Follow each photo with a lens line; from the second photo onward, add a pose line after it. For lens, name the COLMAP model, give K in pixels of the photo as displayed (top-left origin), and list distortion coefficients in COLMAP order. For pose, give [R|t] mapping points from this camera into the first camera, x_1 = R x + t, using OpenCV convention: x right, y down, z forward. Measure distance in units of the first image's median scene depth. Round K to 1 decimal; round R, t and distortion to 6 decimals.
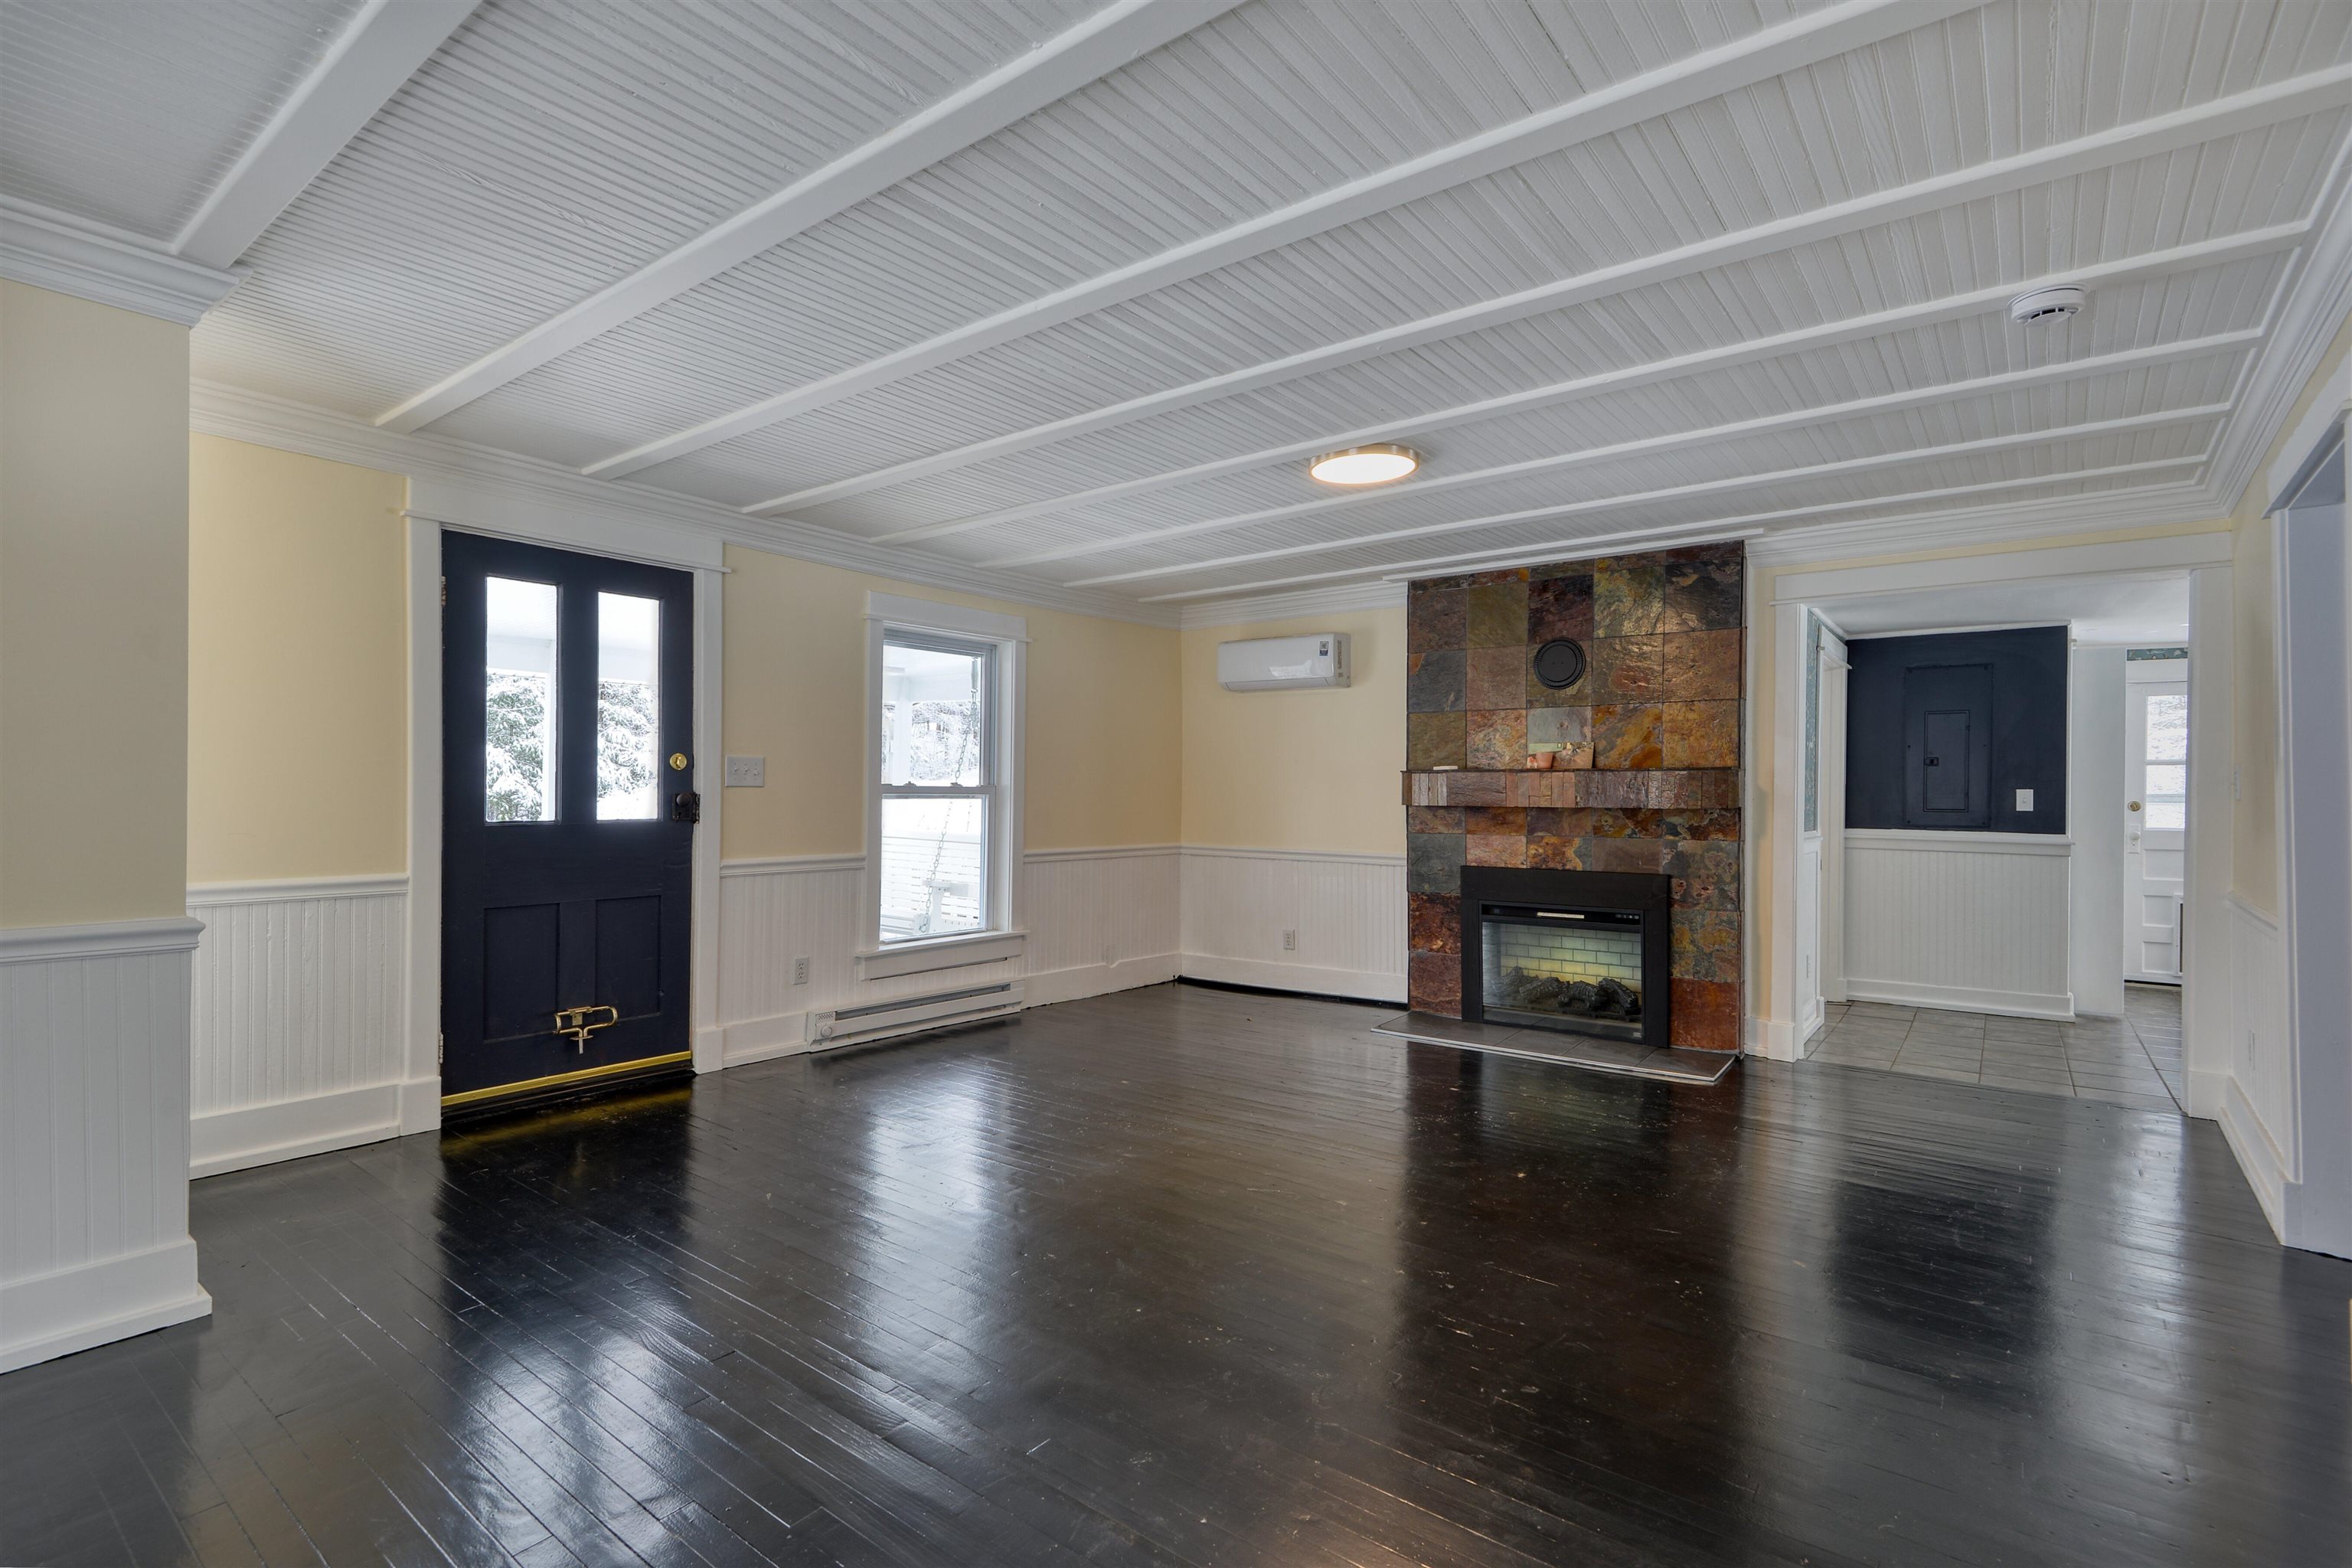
lens RADIAL K [[1087.9, 0, 1166.8], [0, 1087.9, 777.8], [0, 0, 1]] dist [-0.015742, -0.003468]
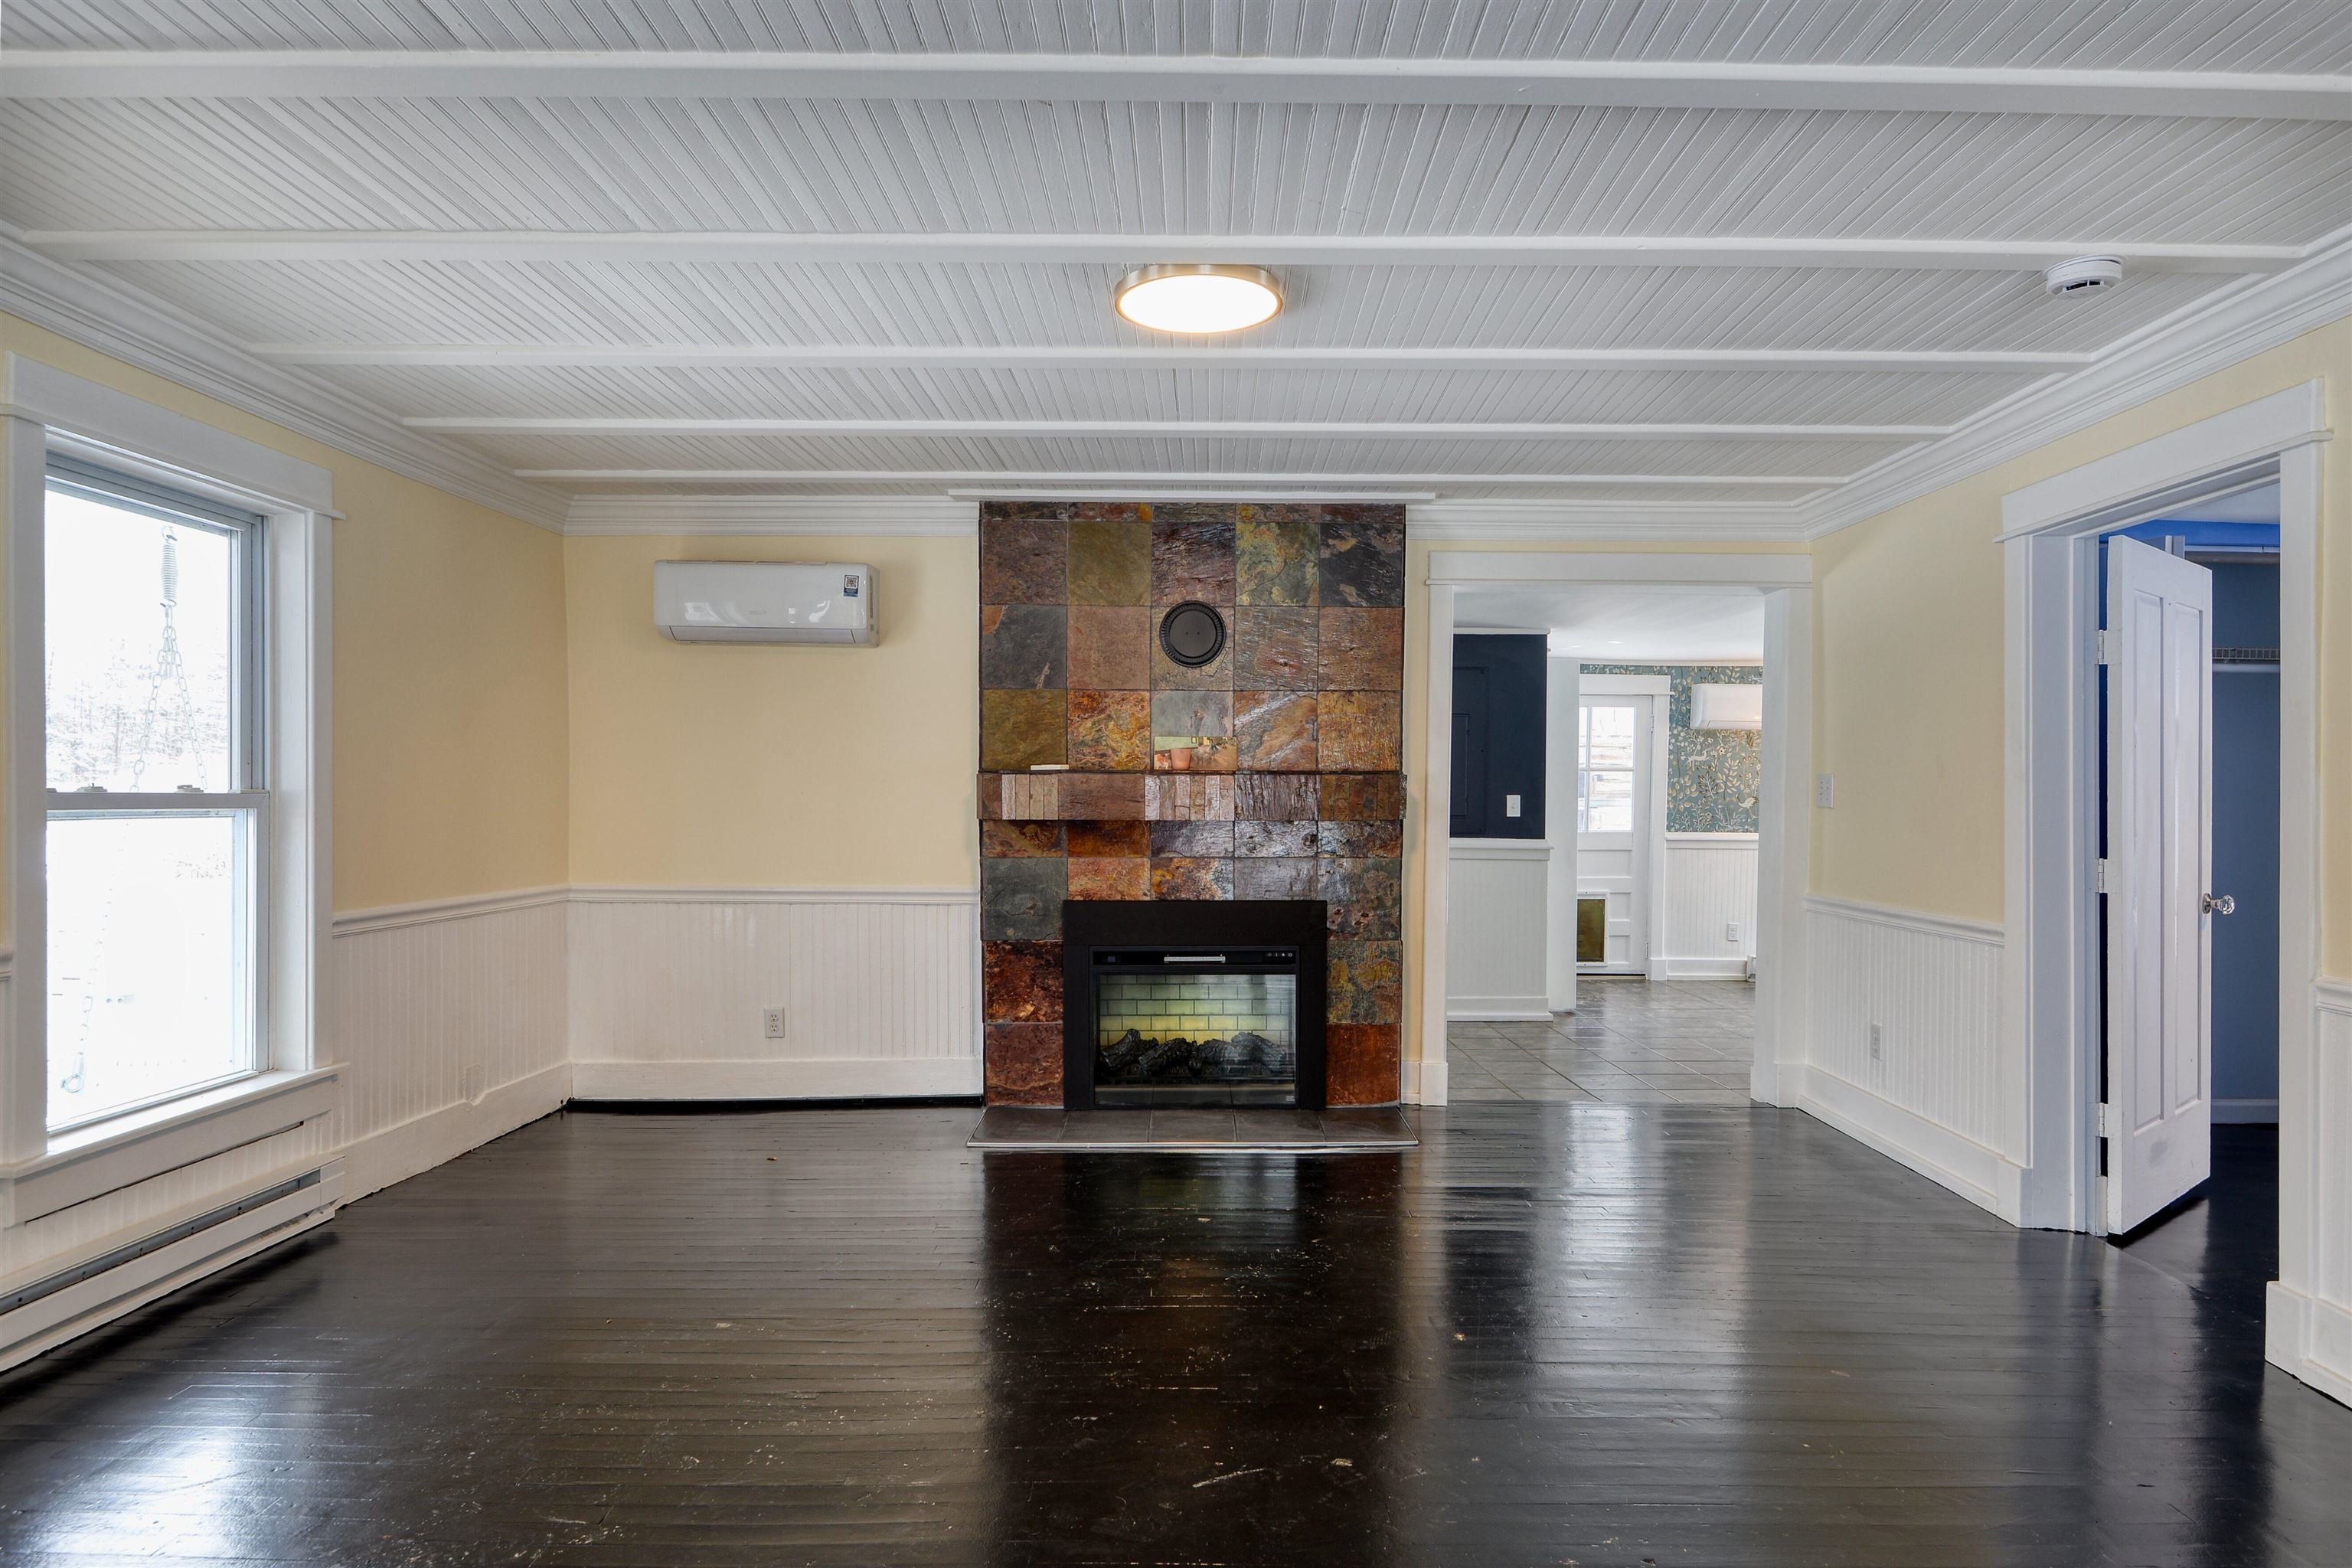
lens RADIAL K [[1293.2, 0, 1181.7], [0, 1293.2, 809.1], [0, 0, 1]] dist [-0.006147, -0.002385]
pose [[0.781752, -0.007655, 0.623543, -0.212879], [-0.008107, 0.999715, 0.022438, -0.001099], [-0.623537, -0.022596, 0.781467, 0.272480]]
